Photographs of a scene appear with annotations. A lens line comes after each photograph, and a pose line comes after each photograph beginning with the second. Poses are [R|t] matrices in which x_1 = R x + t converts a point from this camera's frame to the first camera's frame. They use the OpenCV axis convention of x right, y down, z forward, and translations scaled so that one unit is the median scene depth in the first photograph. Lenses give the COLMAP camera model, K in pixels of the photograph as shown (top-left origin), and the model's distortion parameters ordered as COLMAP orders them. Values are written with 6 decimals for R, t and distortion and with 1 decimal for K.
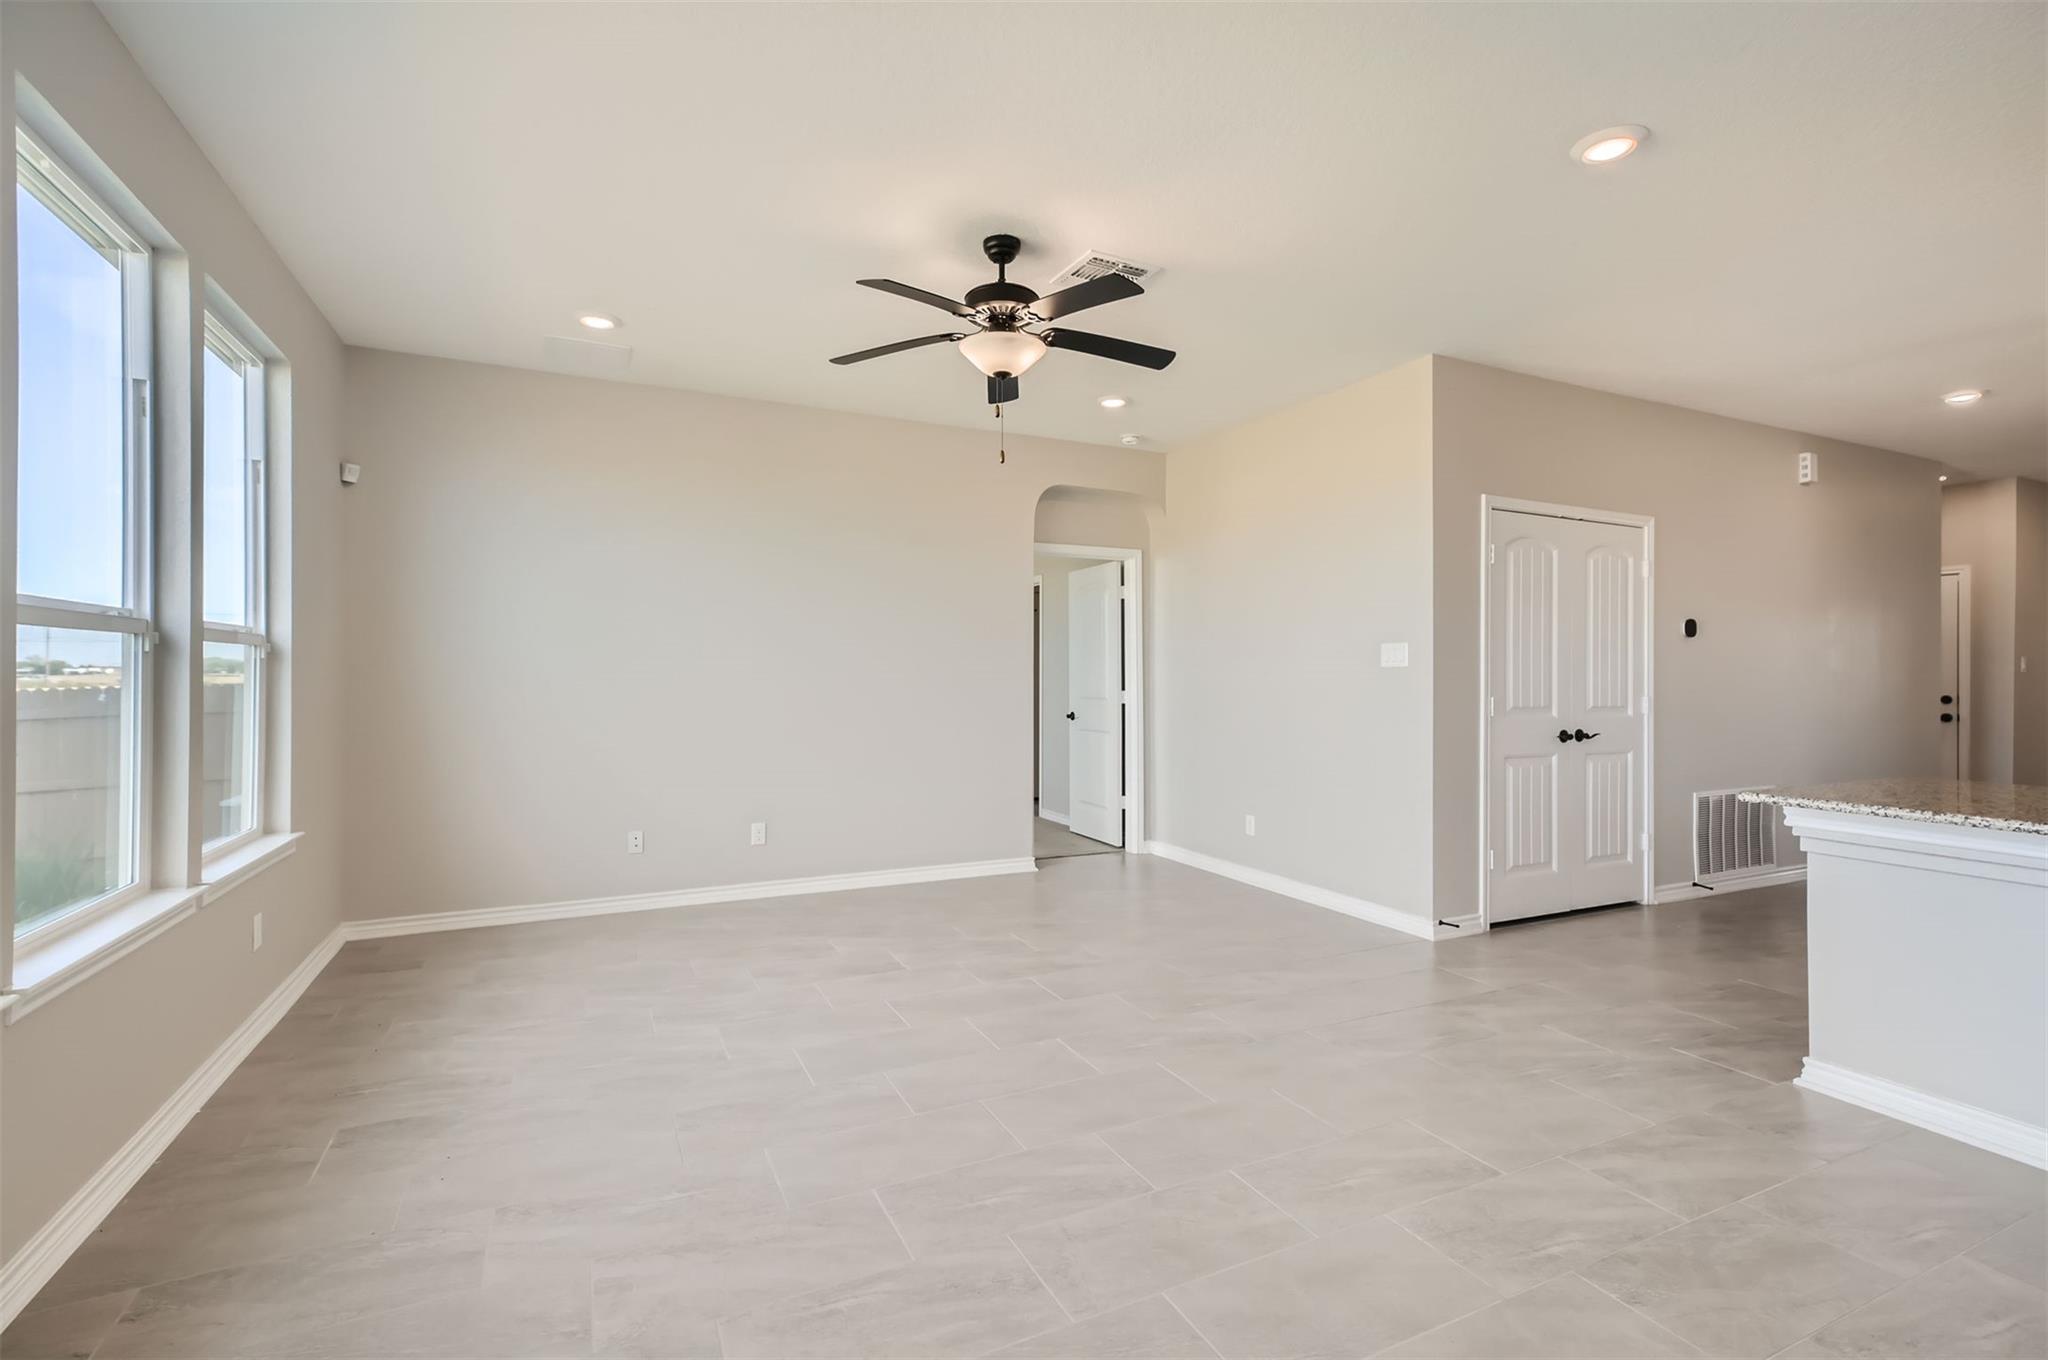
lens RADIAL K [[914.1, 0, 1014.5], [0, 914.1, 670.7], [0, 0, 1]] dist [-0.000594, 0.002062]
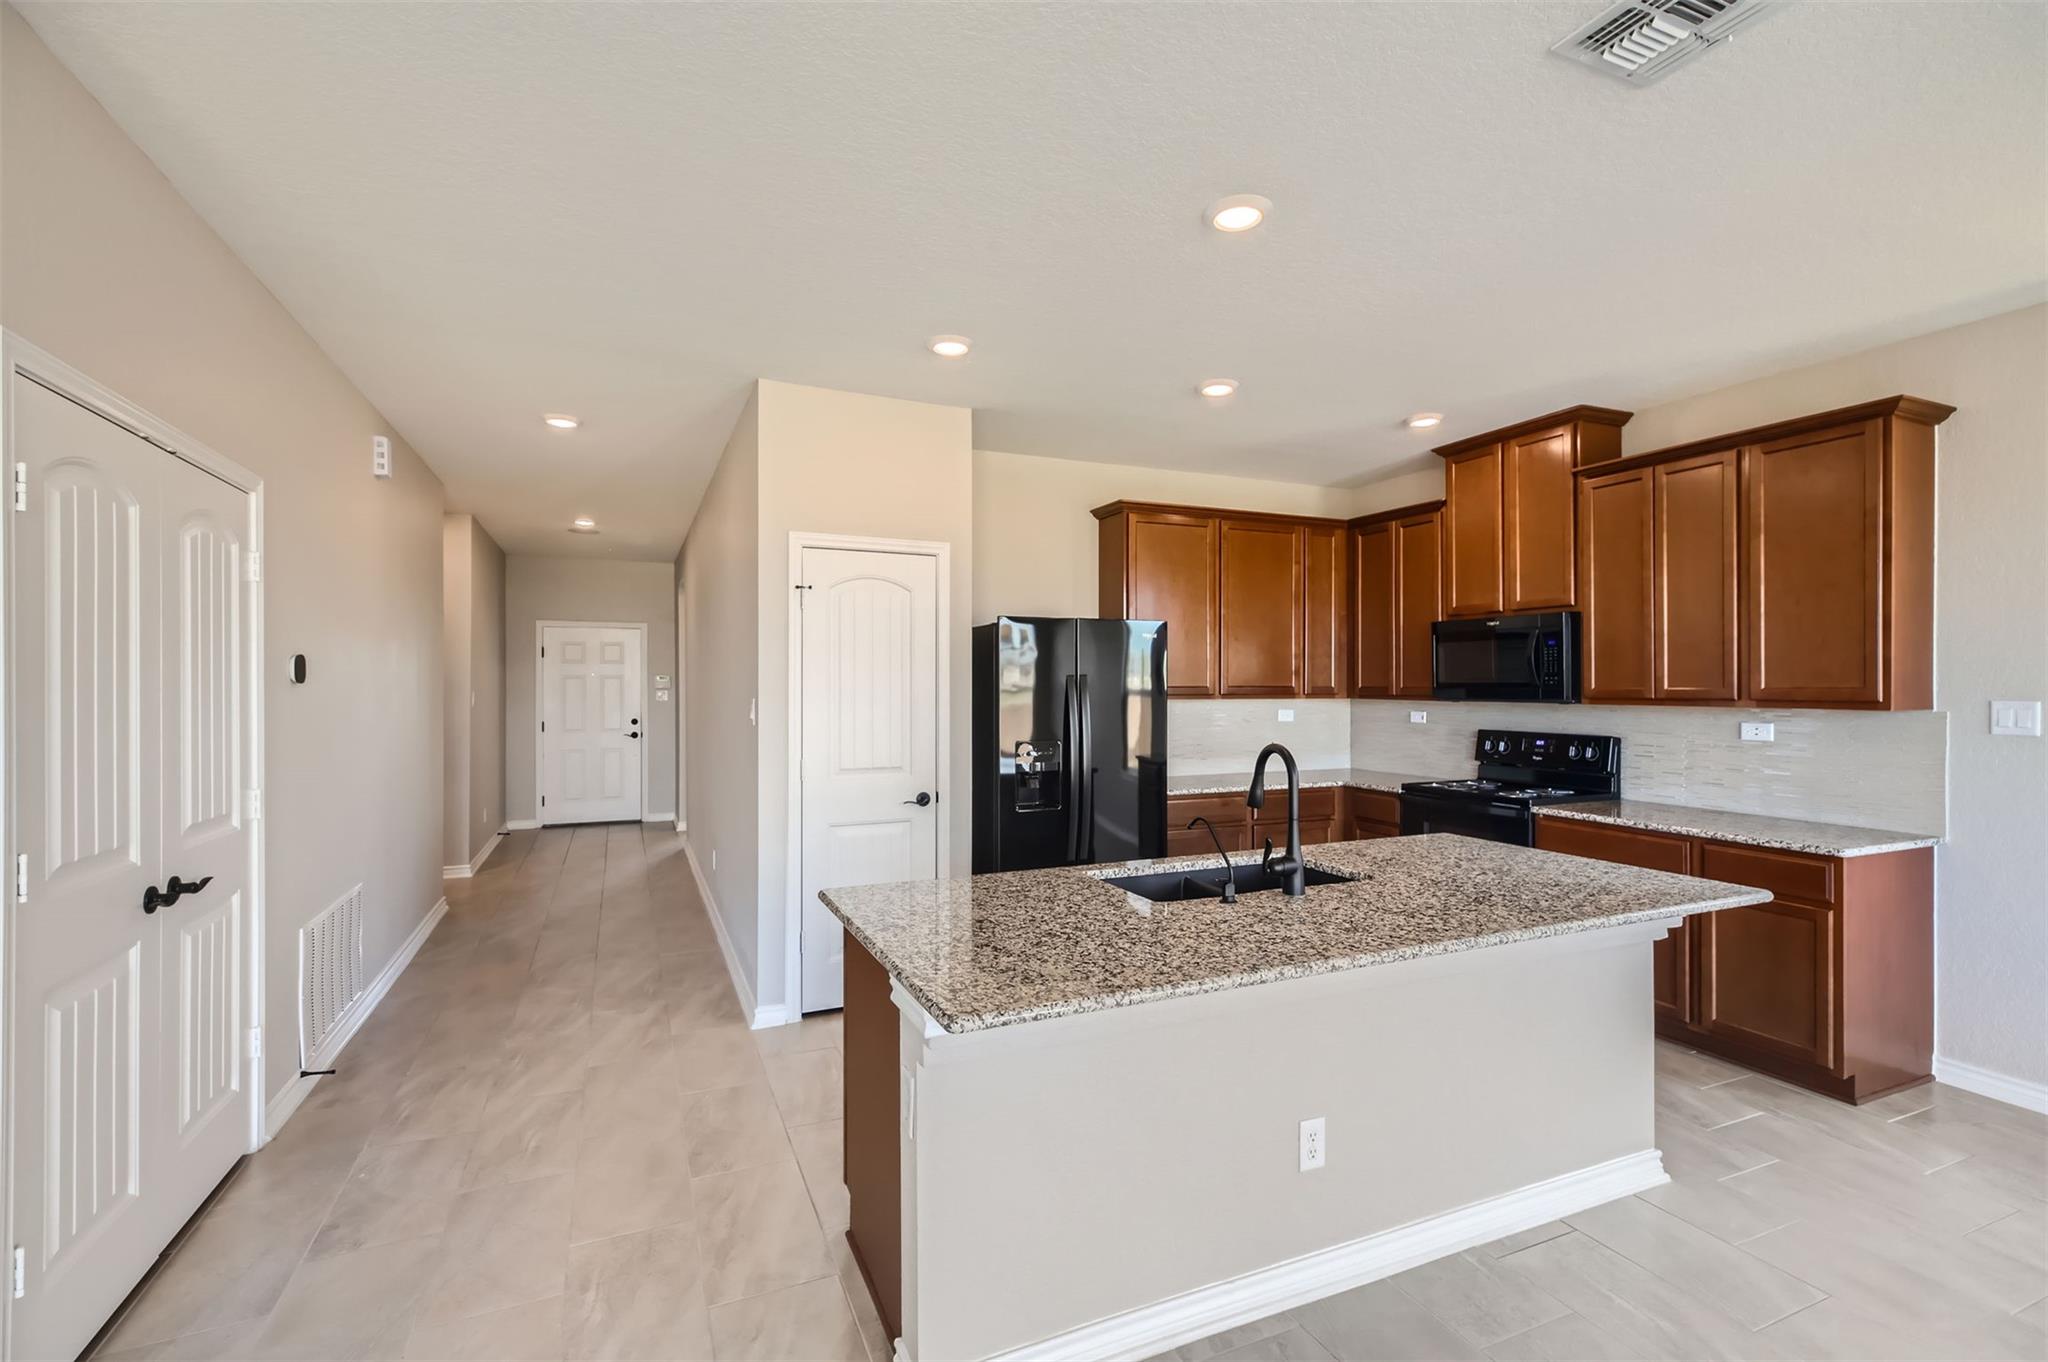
lens RADIAL K [[914.1, 0, 1039.1], [0, 914.1, 685.5], [0, 0, 1]] dist [-0.000594, 0.002062]
pose [[0.014533, -0.006299, 0.999875, 0.128032], [-0.001311, 0.999979, 0.006319, -0.042253], [-0.999894, -0.001402, 0.014524, 0.514507]]
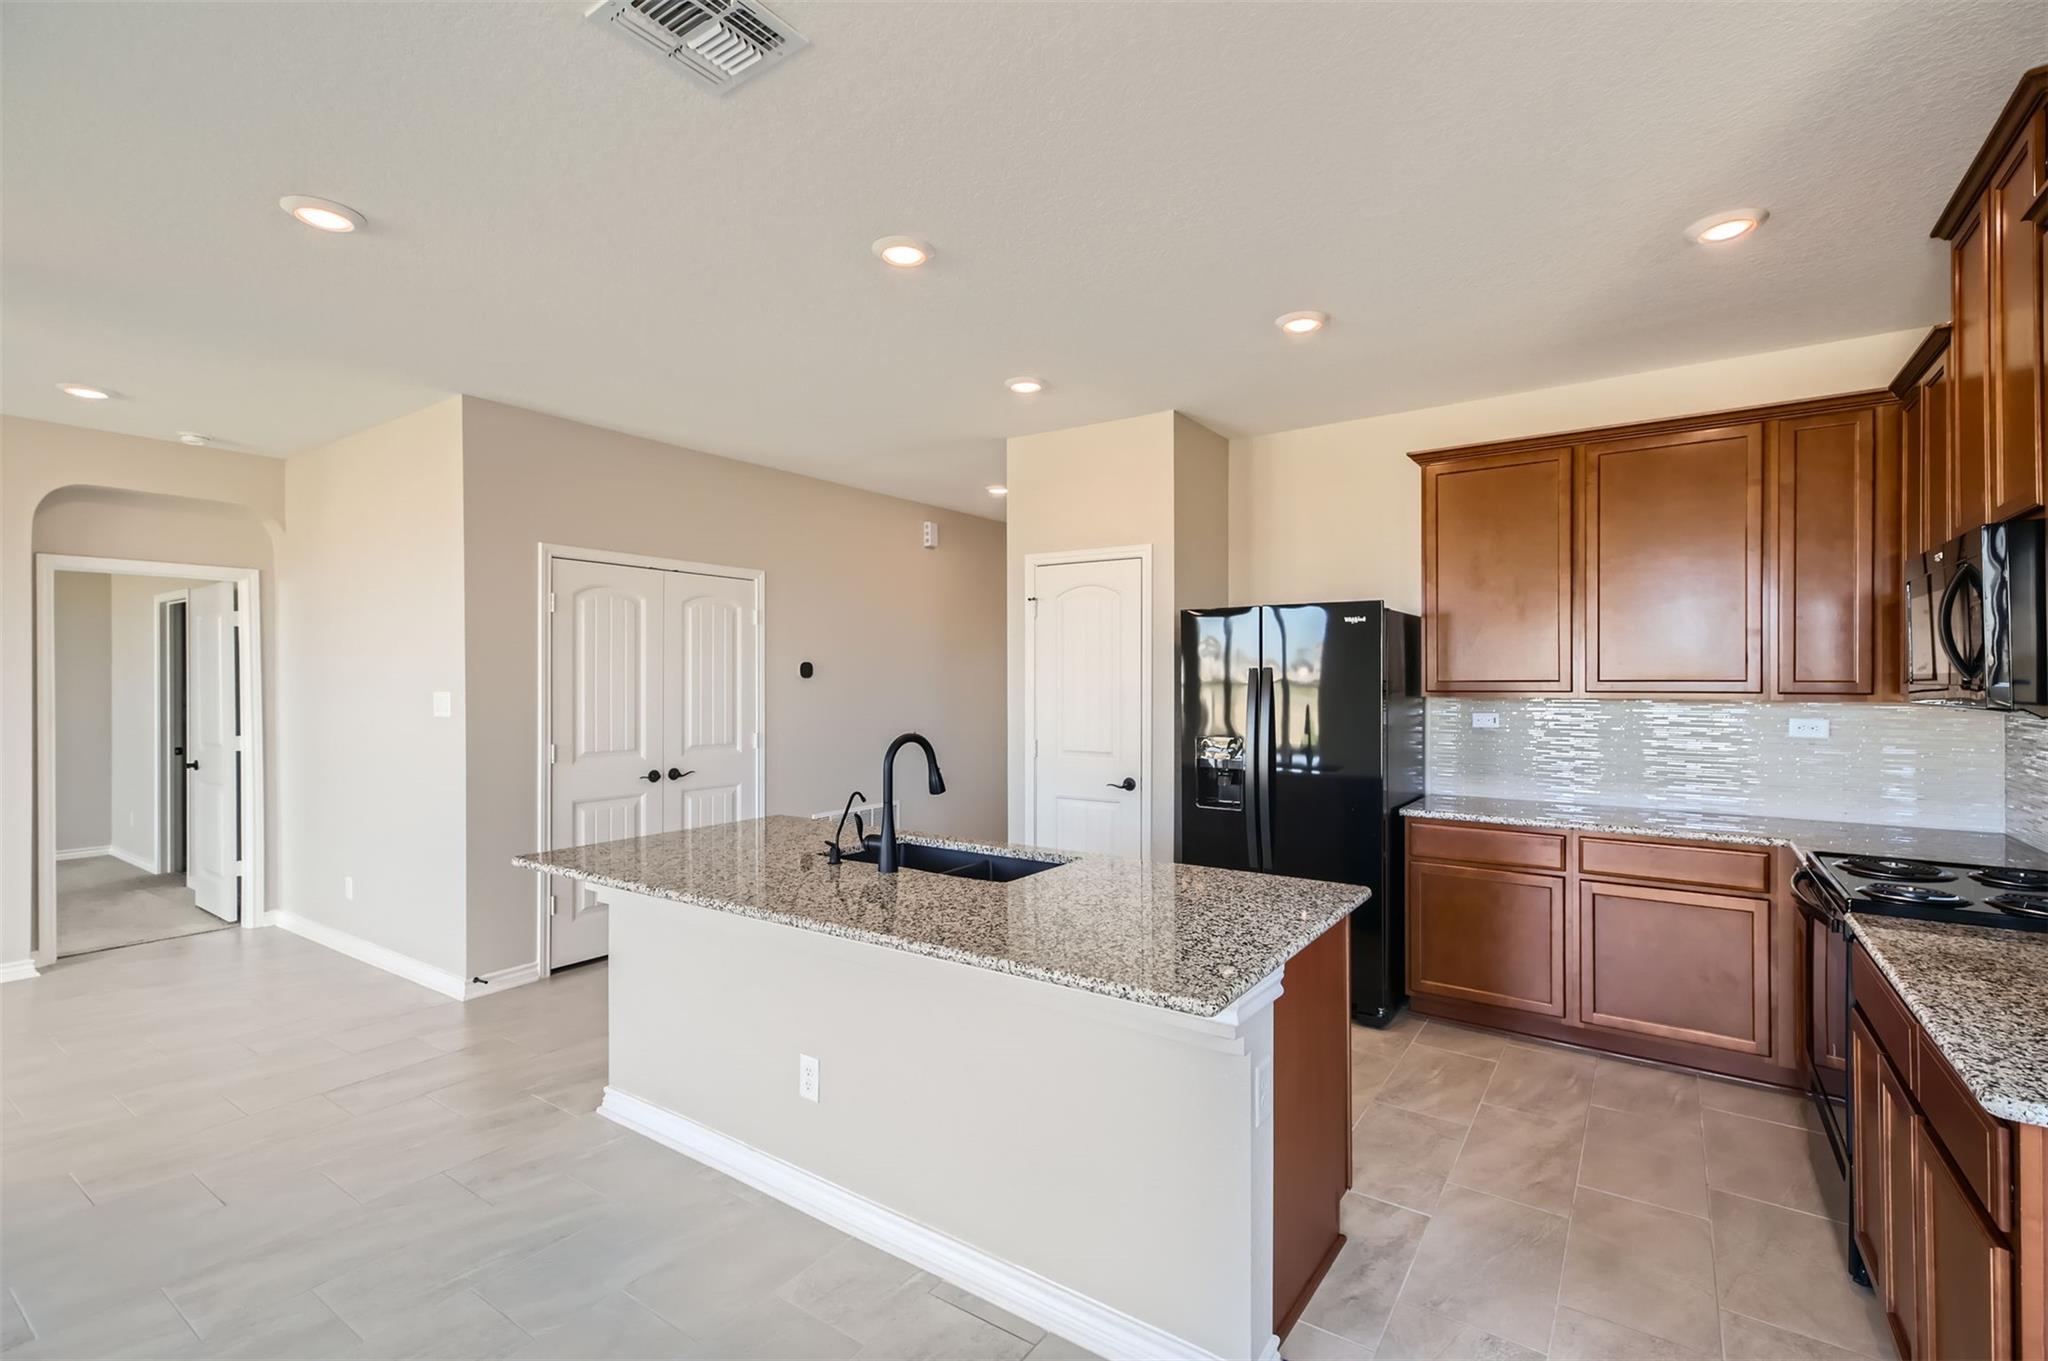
lens RADIAL K [[914.1, 0, 1013.9], [0, 914.1, 684.3], [0, 0, 1]] dist [-0.000594, 0.002062]
pose [[0.865306, -0.008911, 0.501165, 0.418709], [0.004341, 0.999938, 0.010285, -0.041761], [-0.501225, -0.006724, 0.865291, -0.113630]]
